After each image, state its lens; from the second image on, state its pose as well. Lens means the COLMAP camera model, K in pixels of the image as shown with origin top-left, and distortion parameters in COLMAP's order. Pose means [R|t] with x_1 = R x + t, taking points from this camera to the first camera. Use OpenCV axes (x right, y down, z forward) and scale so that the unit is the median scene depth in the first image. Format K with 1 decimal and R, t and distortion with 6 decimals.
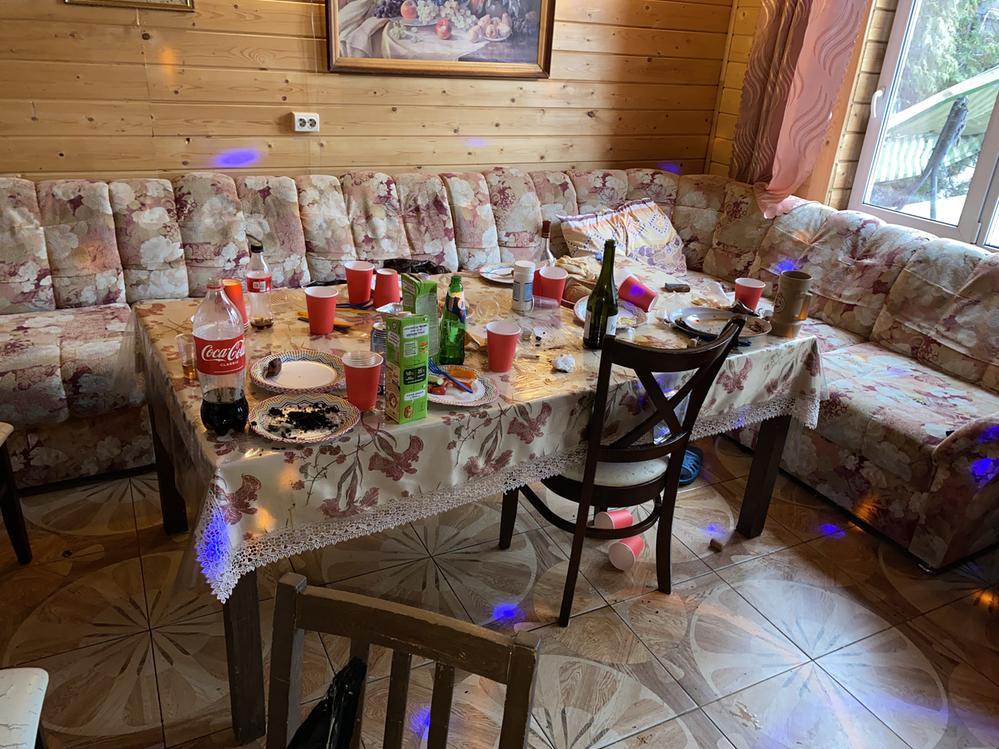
lens RADIAL K [[764.4, 0, 499.5], [0, 764.4, 374.5], [0, 0, 1]] dist [0.022820, 0.002958]
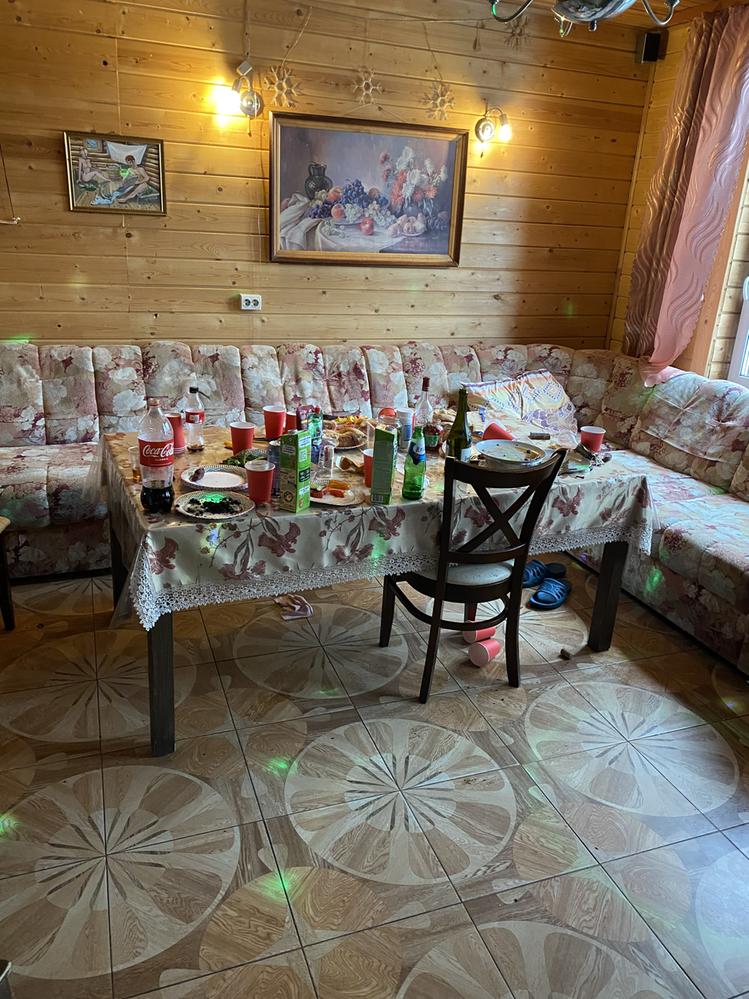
lens RADIAL K [[757.2, 0, 370.6], [0, 757.2, 494.9], [0, 0, 1]] dist [0.070640, -0.099997]
pose [[0.992913, 0.031653, -0.114550, 0.097149], [-0.040866, 0.996037, -0.078995, 0.072868], [0.111595, 0.083116, 0.990272, -0.171651]]
